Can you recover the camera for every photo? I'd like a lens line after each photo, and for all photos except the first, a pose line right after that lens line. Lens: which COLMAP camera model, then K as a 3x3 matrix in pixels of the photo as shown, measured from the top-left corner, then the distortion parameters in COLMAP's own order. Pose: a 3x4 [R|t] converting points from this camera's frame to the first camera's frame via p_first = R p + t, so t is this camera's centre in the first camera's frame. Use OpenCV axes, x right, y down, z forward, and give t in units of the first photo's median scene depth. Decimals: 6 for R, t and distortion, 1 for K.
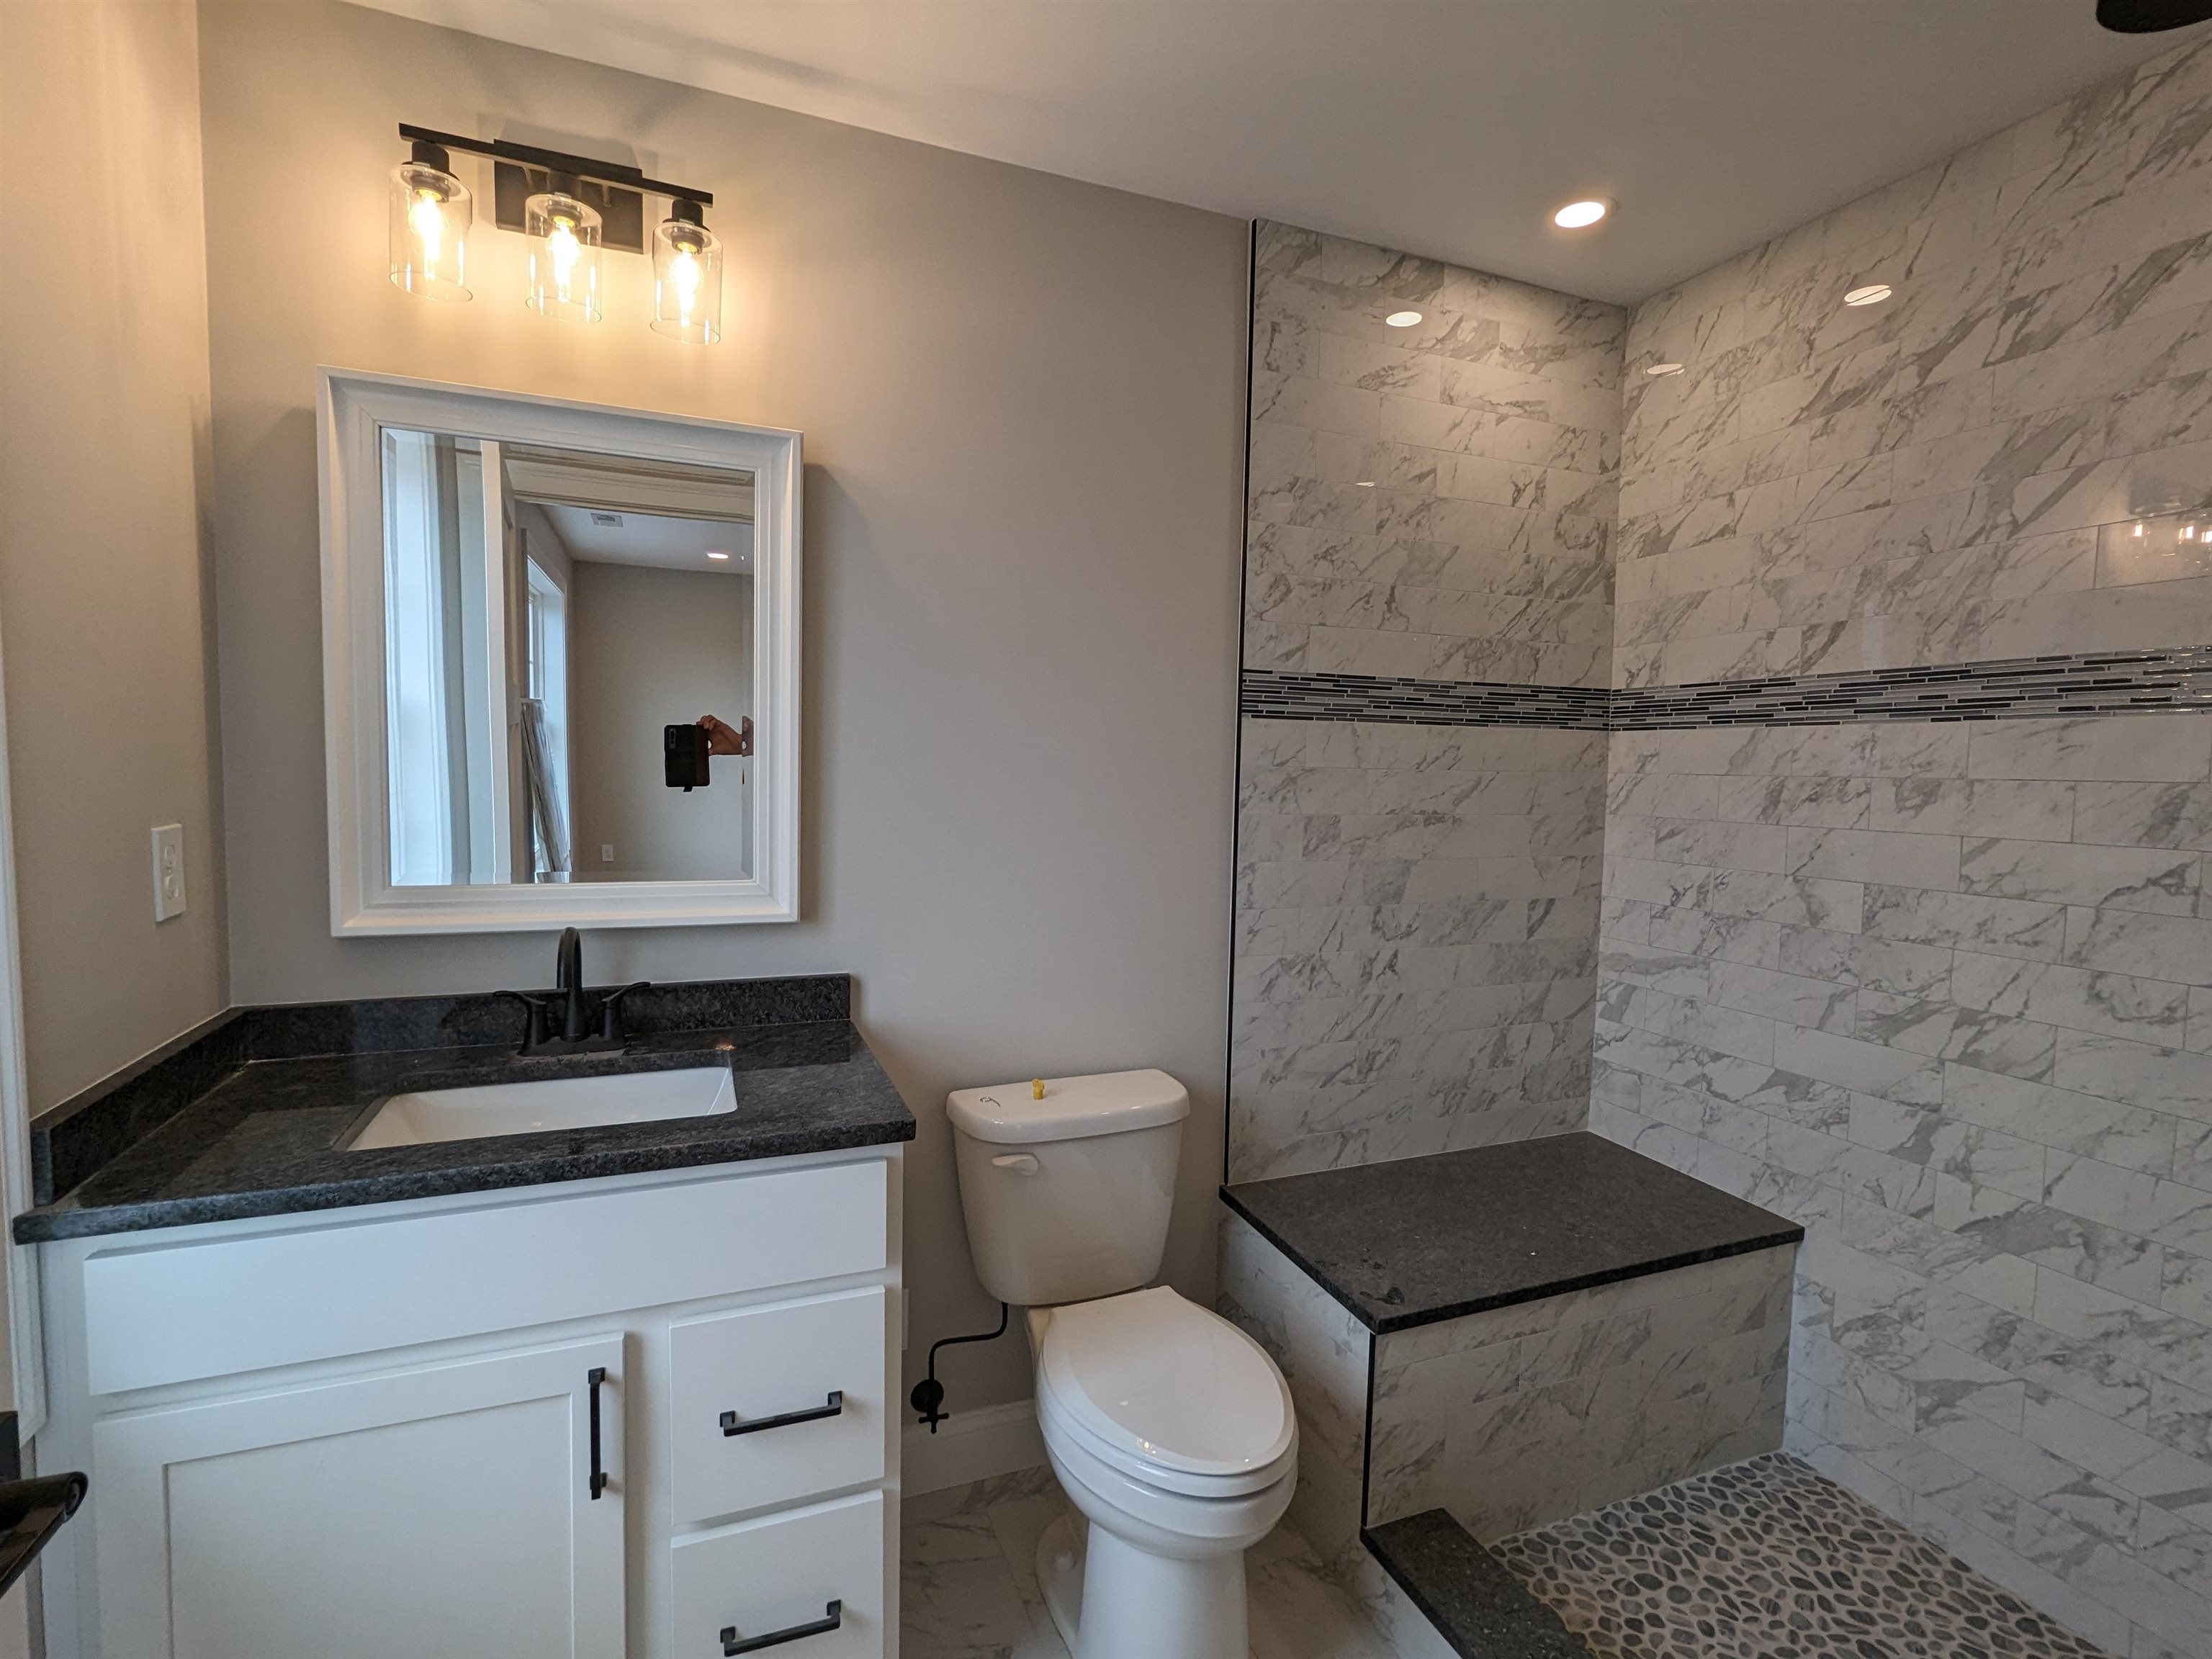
lens RADIAL K [[1042.1, 0, 1108.1], [0, 1042.1, 824.9], [0, 0, 1]] dist [0.001939, -0.000851]
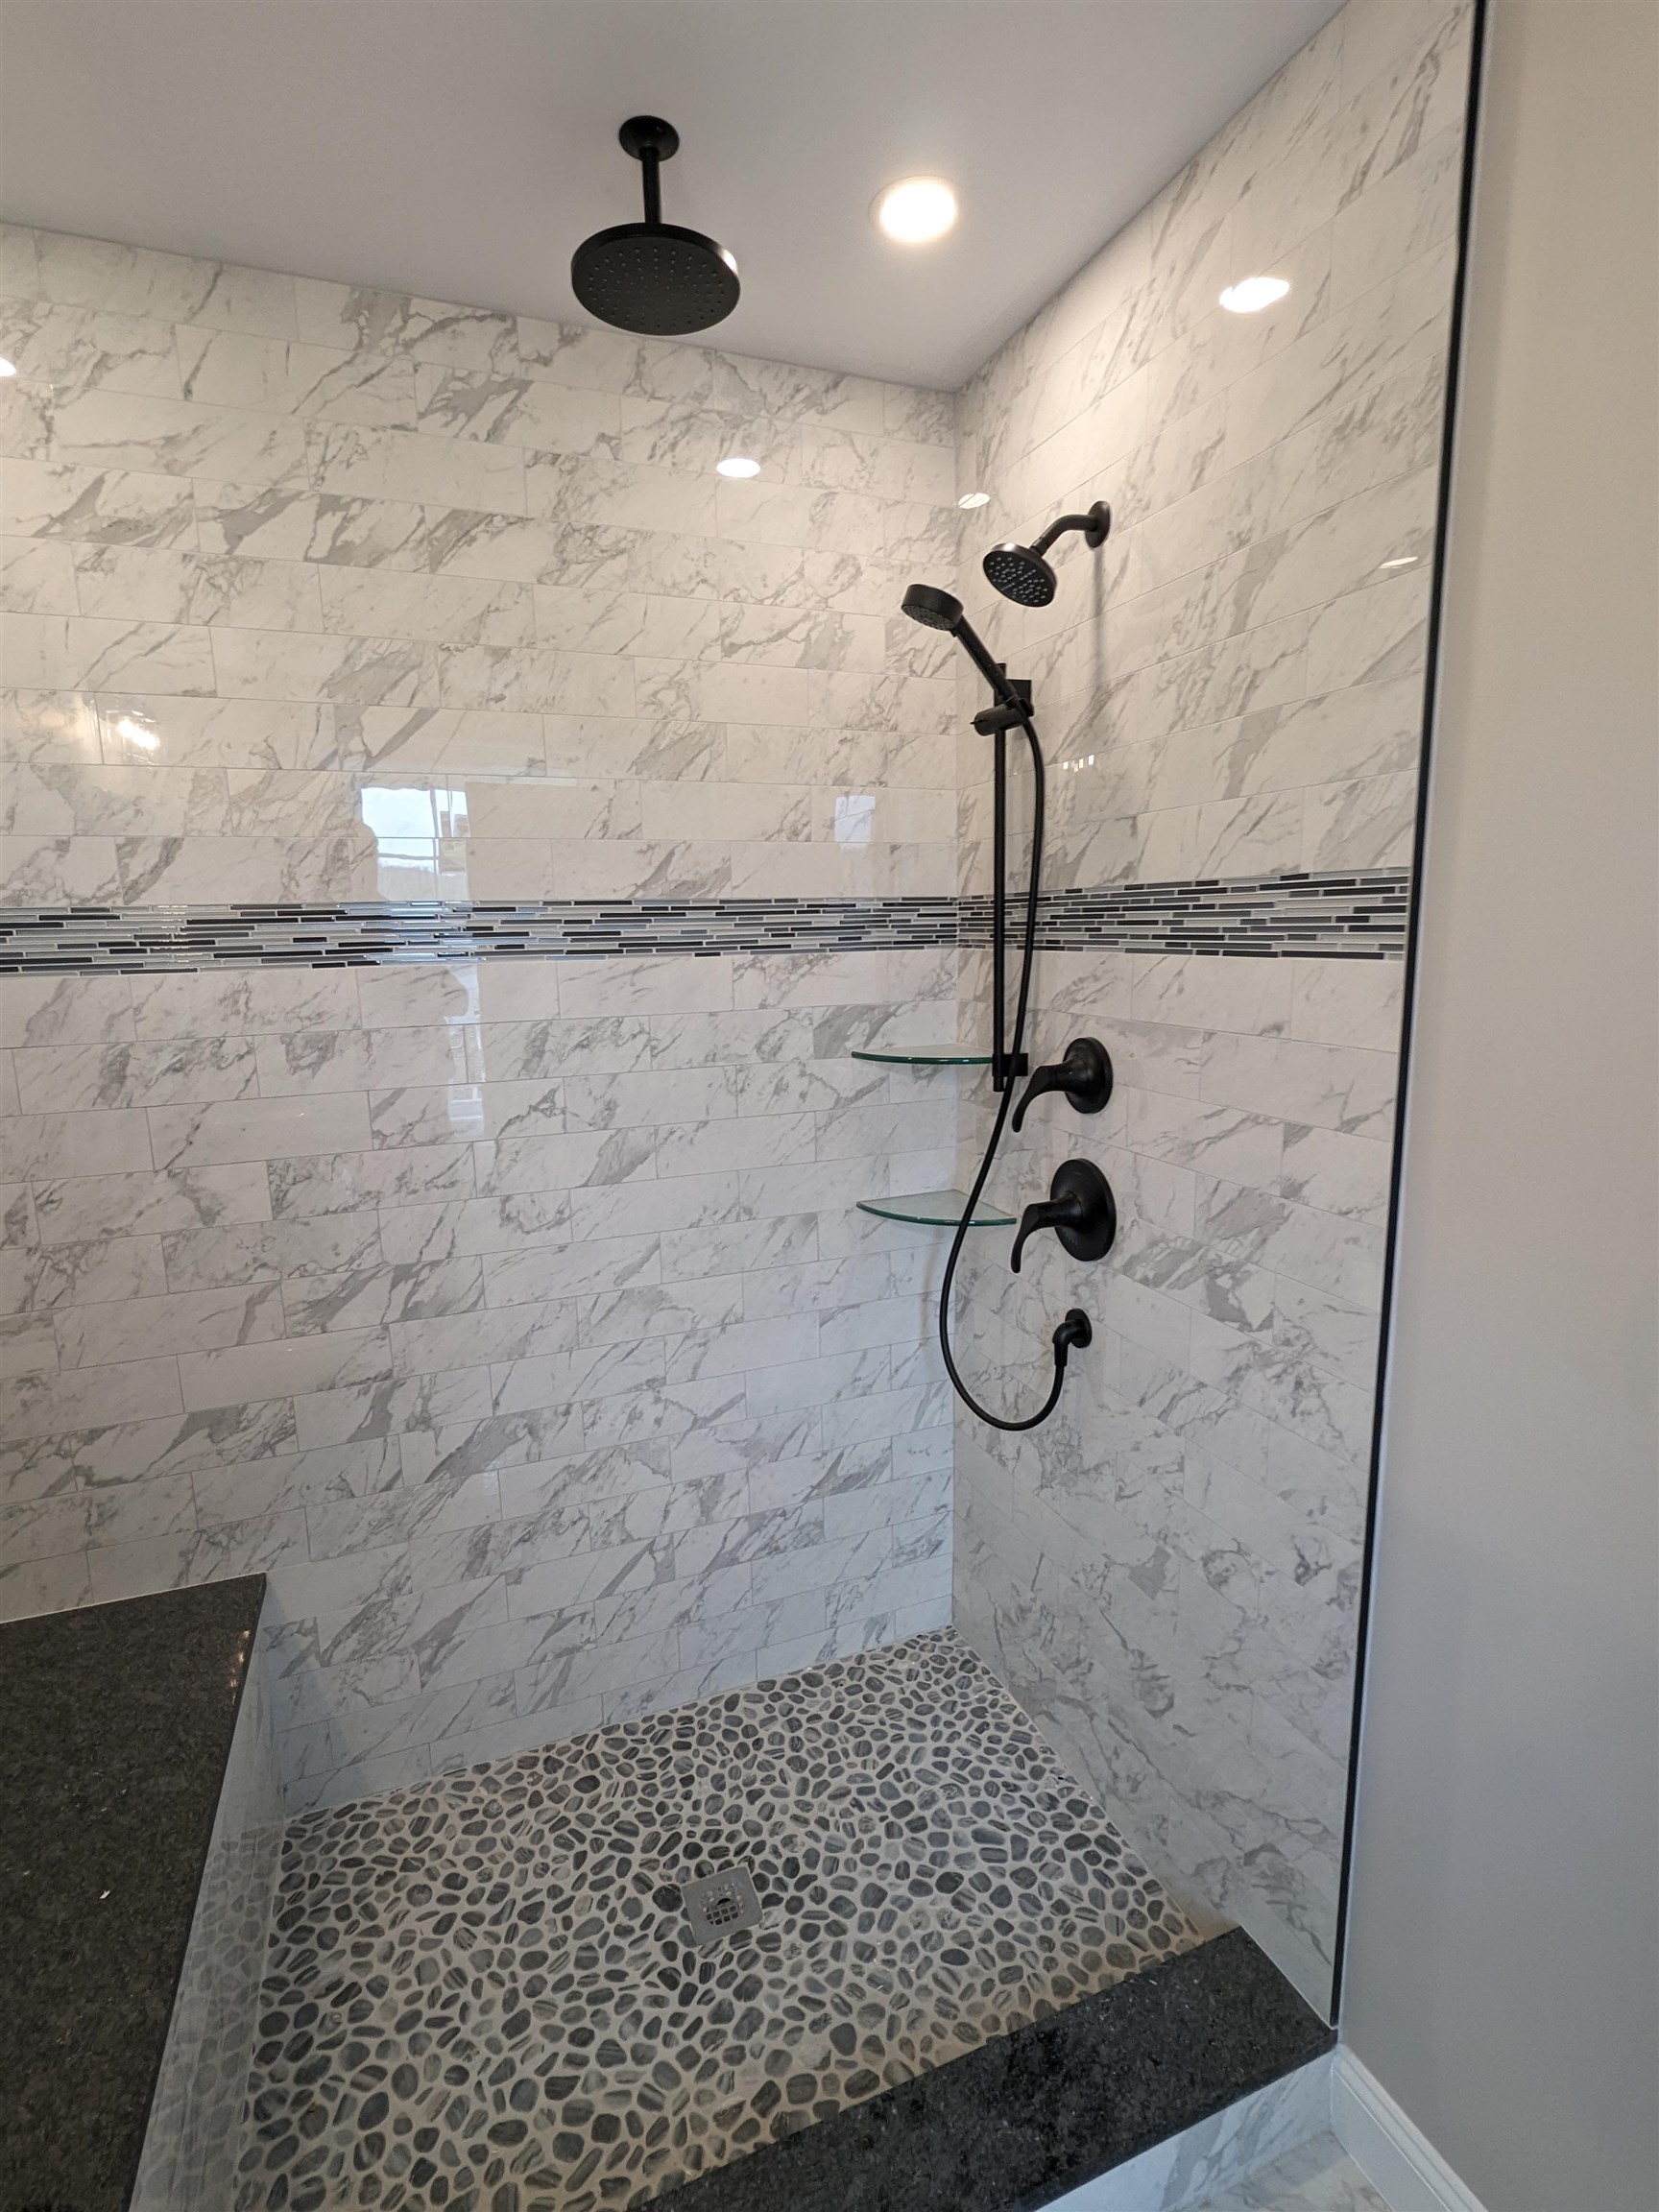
lens RADIAL K [[1042.1, 0, 833.6], [0, 1042.1, 1108.0], [0, 0, 1]] dist [0.001939, -0.000851]
pose [[0.010764, -0.181030, 0.983419, -0.096607], [0.083366, 0.980214, 0.179528, -0.105570], [-0.996461, 0.080052, 0.025643, 0.554415]]
